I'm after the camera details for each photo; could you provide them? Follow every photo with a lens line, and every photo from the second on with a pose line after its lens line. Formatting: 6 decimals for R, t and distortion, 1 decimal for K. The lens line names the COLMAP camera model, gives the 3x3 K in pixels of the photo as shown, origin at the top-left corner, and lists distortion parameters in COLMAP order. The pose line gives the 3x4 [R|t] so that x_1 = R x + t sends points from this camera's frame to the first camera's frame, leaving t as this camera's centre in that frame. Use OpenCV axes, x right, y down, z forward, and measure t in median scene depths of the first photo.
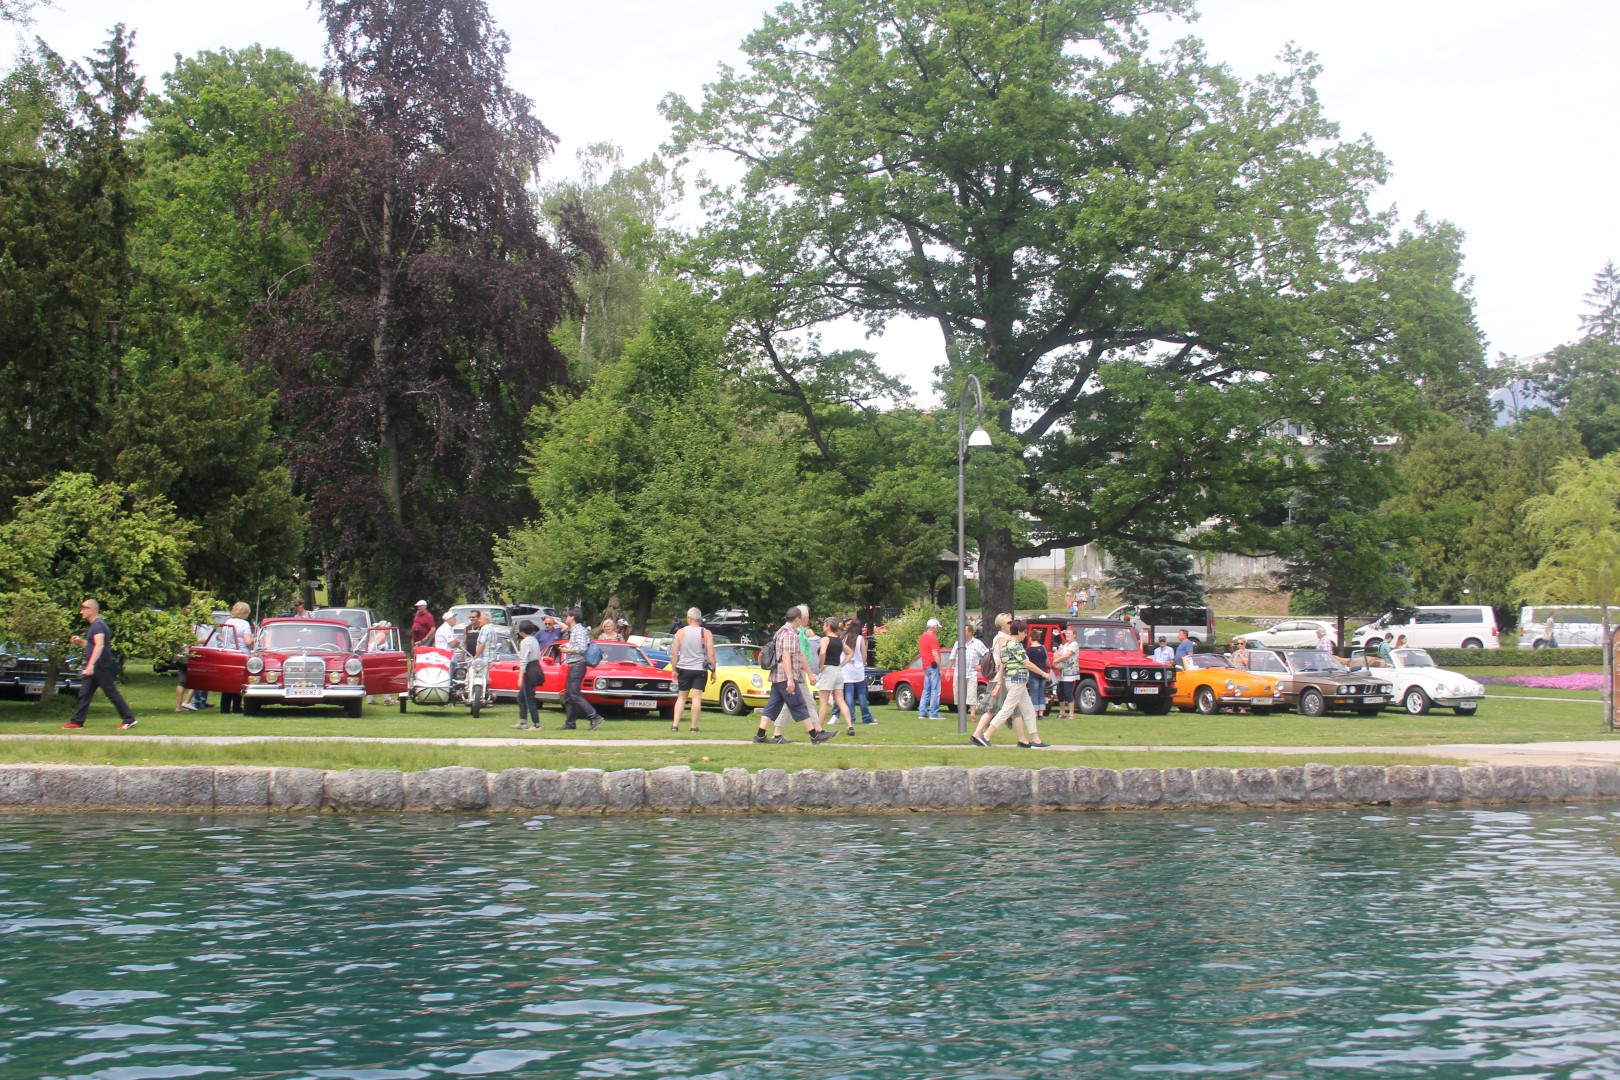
lens RADIAL K [[1850.0, 0, 810.0], [0, 1850.0, 540.0], [0, 0, 1]] dist [-0.068945, 0.054975]
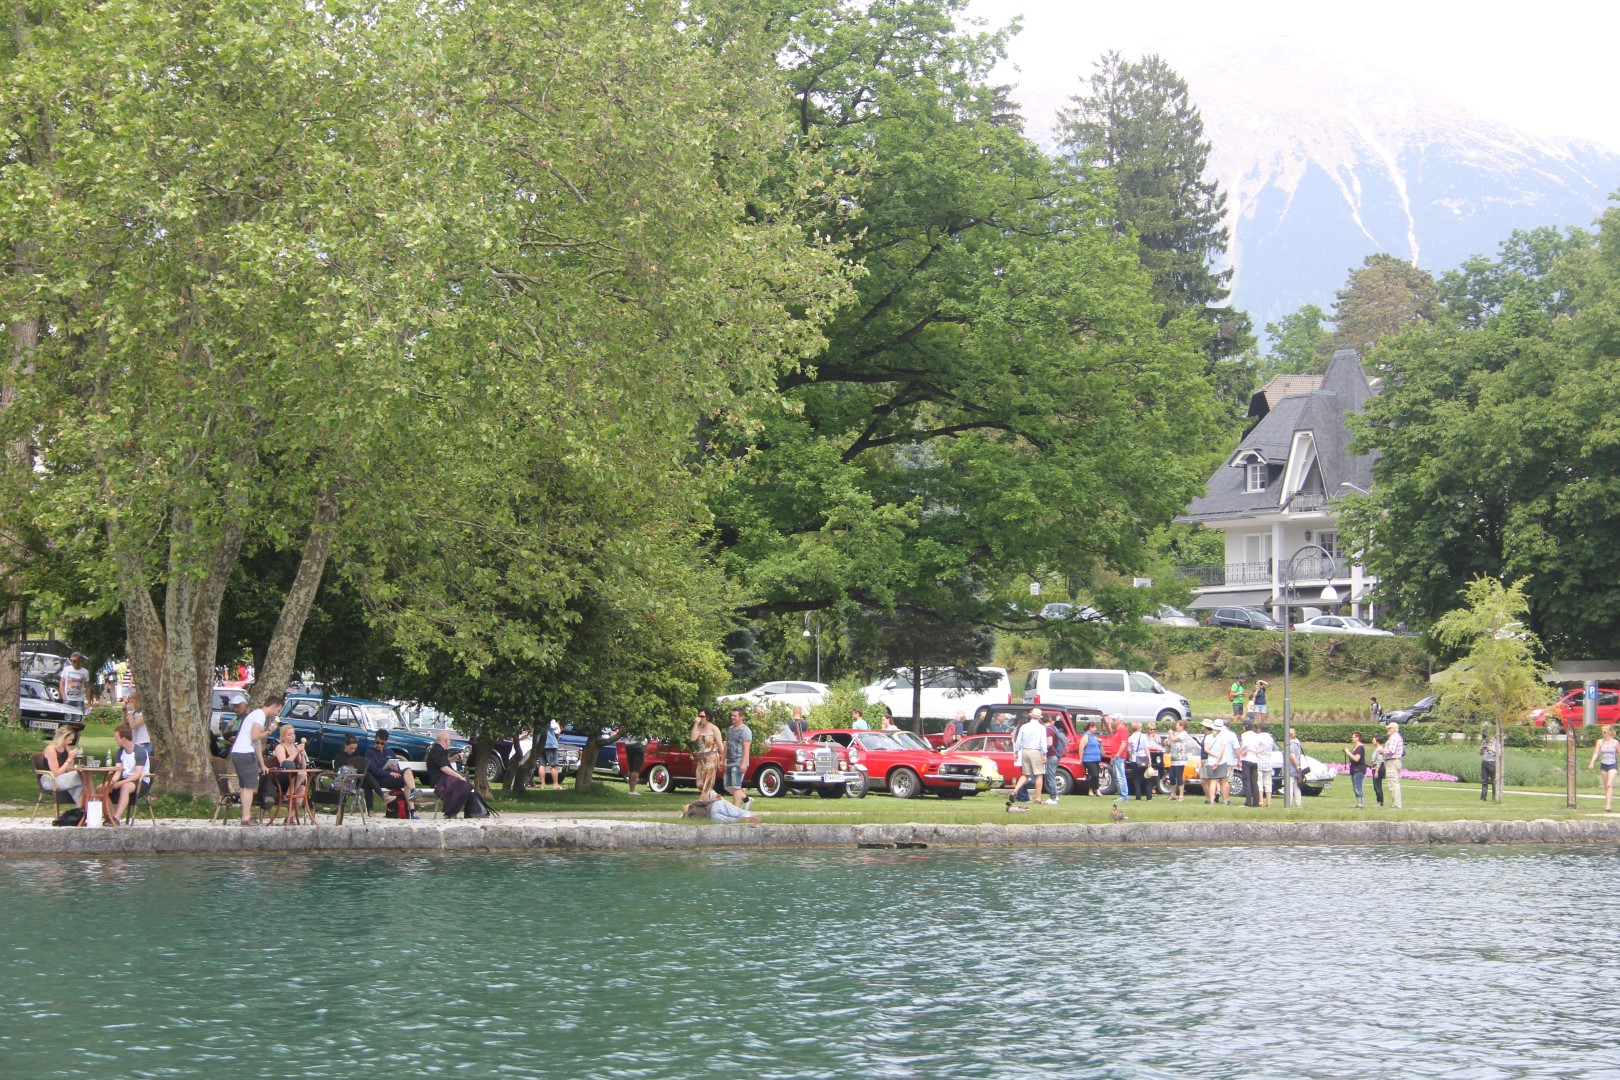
lens RADIAL K [[3920.3, 0, 810.0], [0, 3920.3, 540.0], [0, 0, 1]] dist [0.064339, 0.445536]
pose [[0.845373, 0.031372, 0.533255, -1.069123], [-0.045725, 0.998860, 0.013723, -0.069796], [-0.532216, -0.035984, 0.845843, -0.754104]]
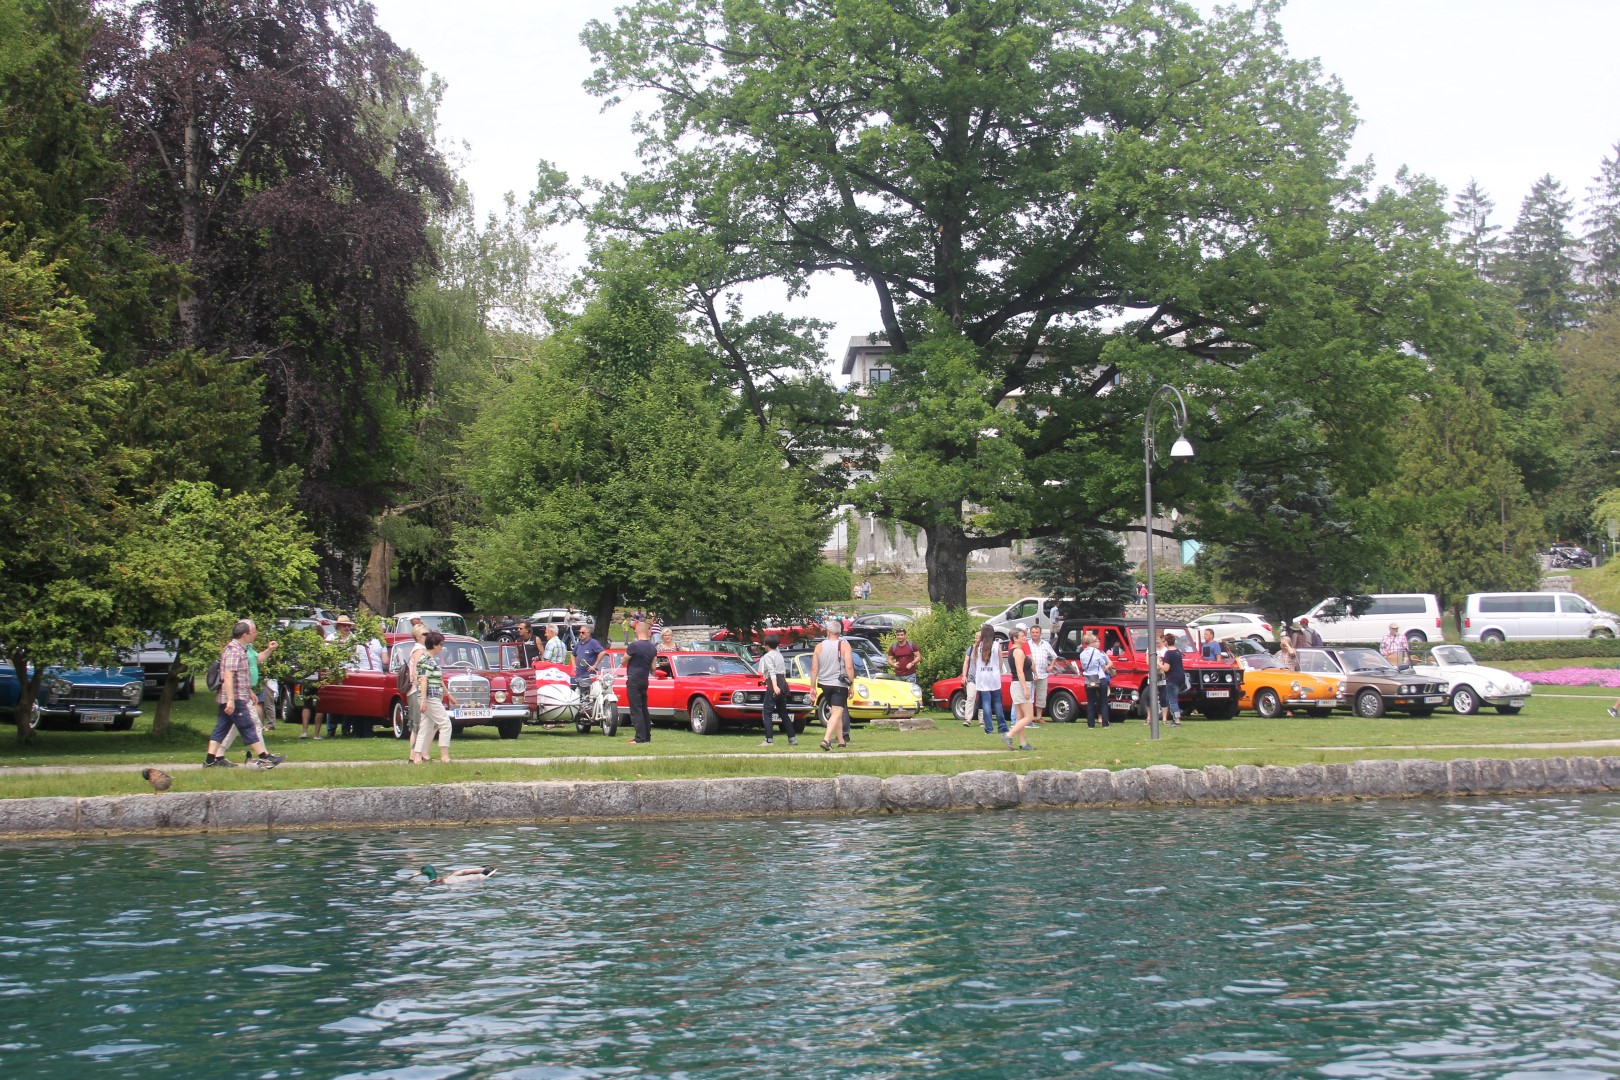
lens RADIAL K [[2372.2, 0, 810.0], [0, 2372.2, 540.0], [0, 0, 1]] dist [0.001001, 0.042469]
pose [[0.986584, -0.009365, 0.162987, -0.192487], [0.007181, 0.999876, 0.013986, -0.014459], [-0.163098, -0.012628, 0.986529, -0.151829]]
